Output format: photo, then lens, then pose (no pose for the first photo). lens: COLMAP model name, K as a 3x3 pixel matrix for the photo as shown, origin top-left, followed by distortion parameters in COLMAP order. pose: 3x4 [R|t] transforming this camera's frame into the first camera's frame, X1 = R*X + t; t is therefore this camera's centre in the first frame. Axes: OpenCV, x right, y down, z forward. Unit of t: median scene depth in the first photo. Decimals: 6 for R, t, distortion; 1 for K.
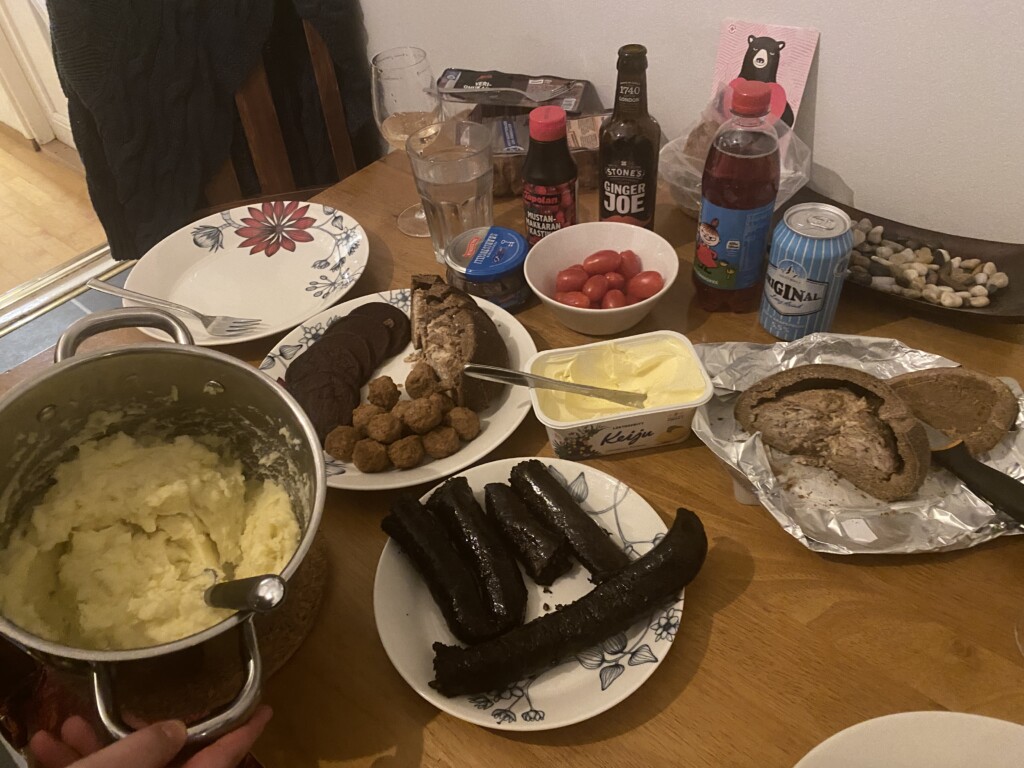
lens RADIAL K [[773.5, 0, 513.4], [0, 773.5, 384.0], [0, 0, 1]] dist [0.005589, 0.001654]
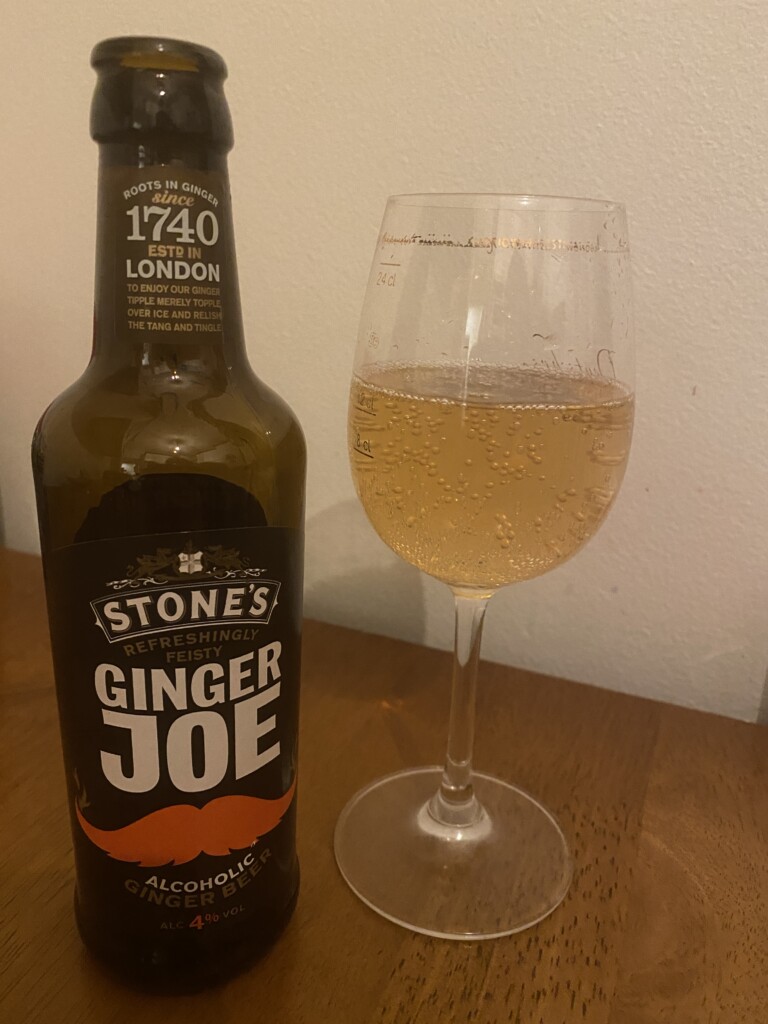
lens RADIAL K [[773.5, 0, 384.0], [0, 773.5, 511.6], [0, 0, 1]] dist [0.005589, 0.001654]
pose [[0.822765, -0.071174, 0.563907, 0.067027], [0.310714, 0.887082, -0.341382, -0.203727], [-0.475935, 0.456091, 0.751975, 0.788758]]
